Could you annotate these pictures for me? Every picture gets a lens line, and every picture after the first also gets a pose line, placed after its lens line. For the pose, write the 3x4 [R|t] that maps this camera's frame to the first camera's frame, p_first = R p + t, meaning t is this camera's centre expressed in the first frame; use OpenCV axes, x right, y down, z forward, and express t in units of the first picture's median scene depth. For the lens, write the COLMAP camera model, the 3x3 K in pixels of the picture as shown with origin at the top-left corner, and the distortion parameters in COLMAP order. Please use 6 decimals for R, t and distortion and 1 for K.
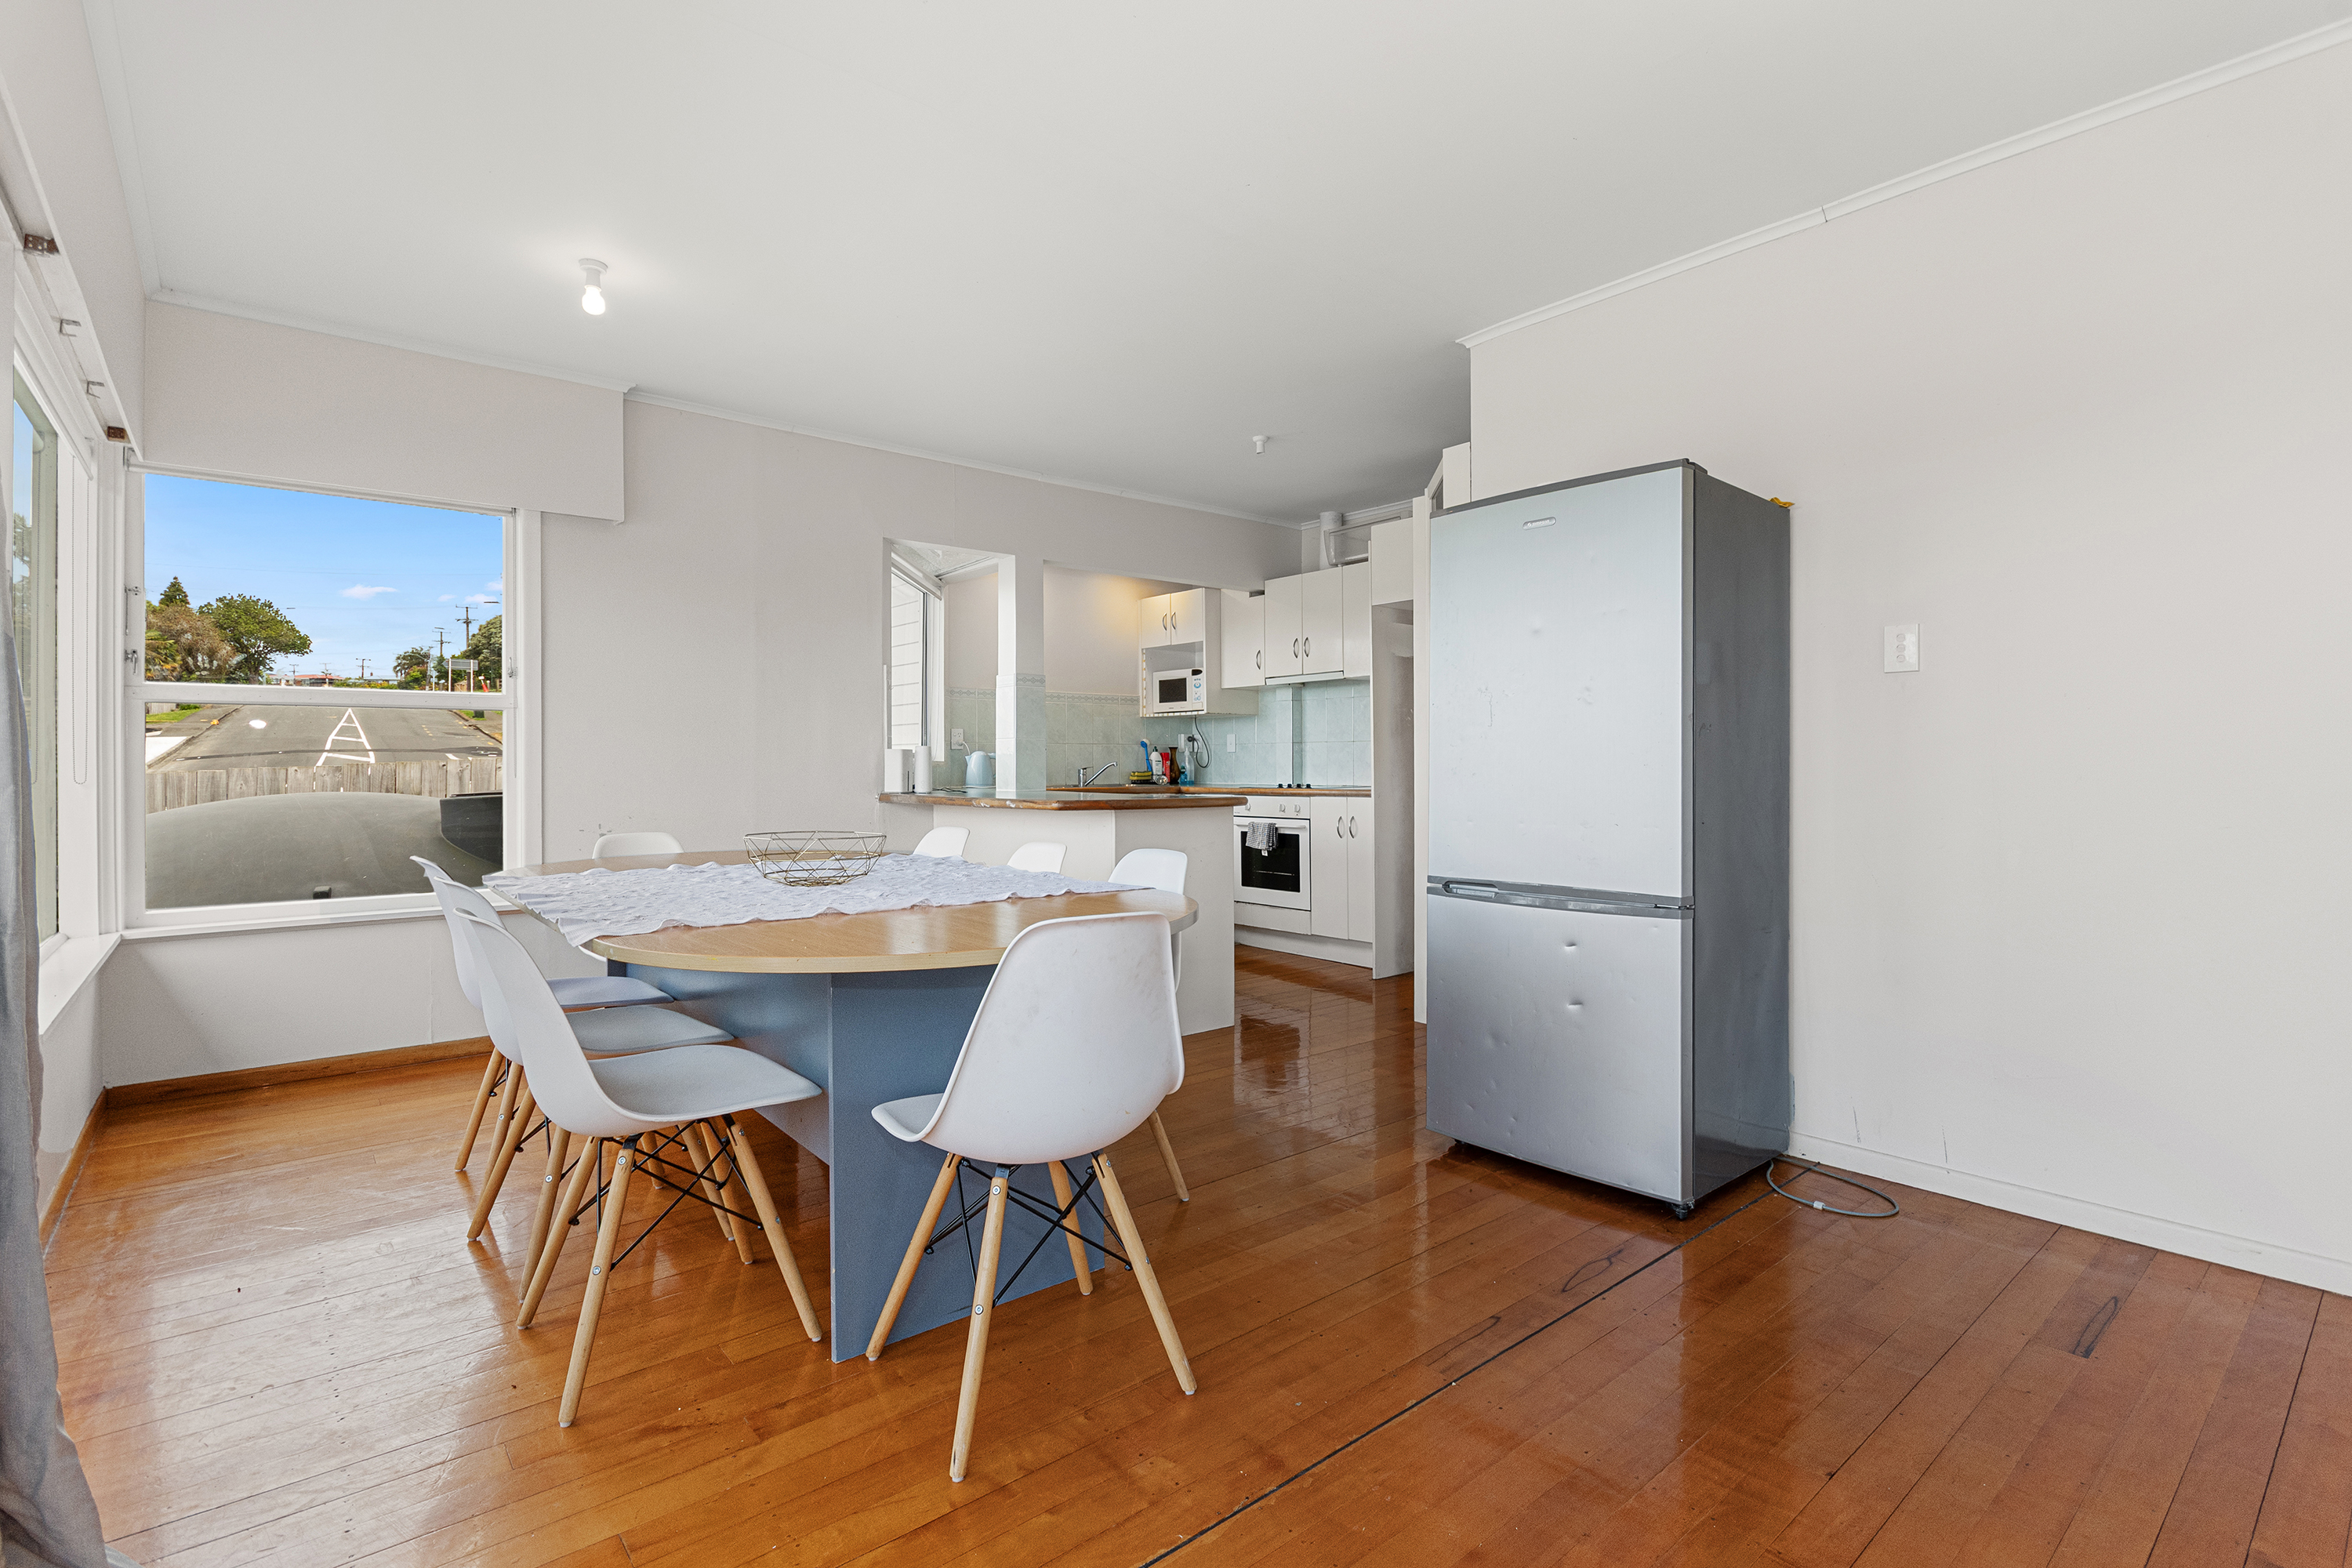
lens RADIAL K [[1104.3, 0, 1188.4], [0, 1104.3, 766.7], [0, 0, 1]] dist [-0.000316, -0.000005]
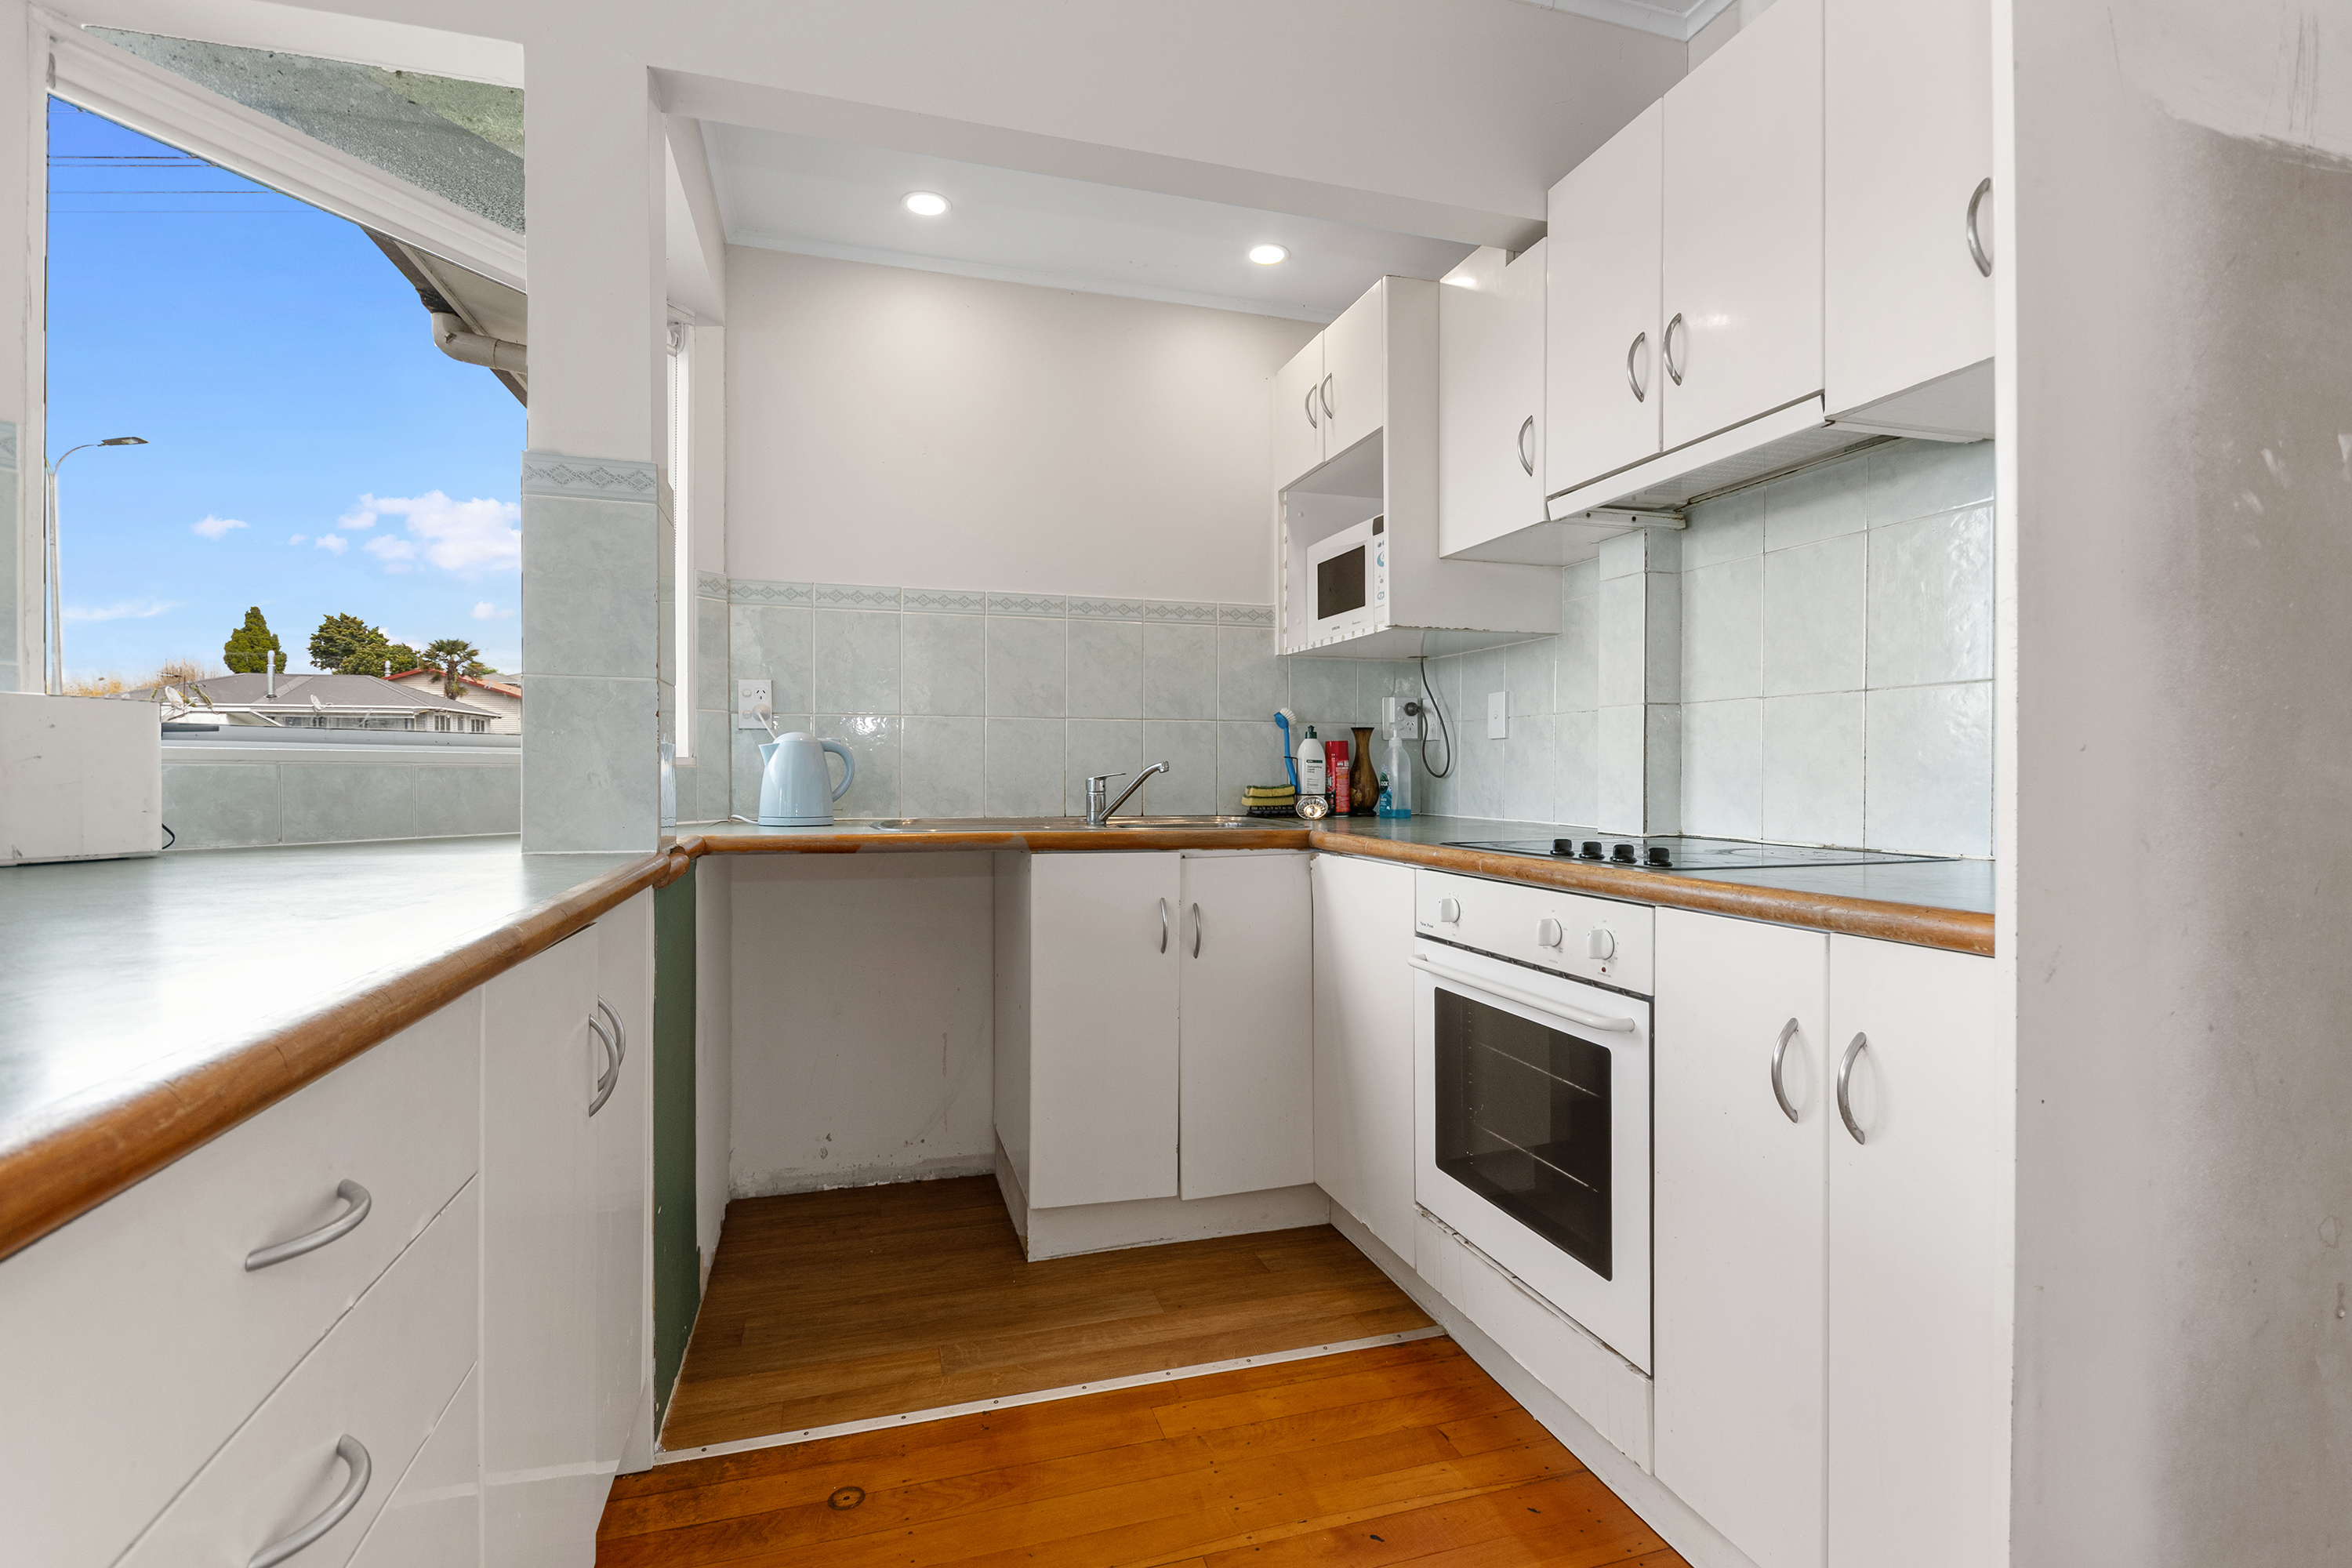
lens RADIAL K [[1105.2, 0, 1183.0], [0, 1105.2, 794.7], [0, 0, 1]] dist [-0.002747, -0.000206]
pose [[0.918374, 0.005562, -0.395675, 0.092534], [0.003986, 0.999720, 0.023305, -0.002425], [0.395694, -0.022980, 0.918095, 0.615475]]
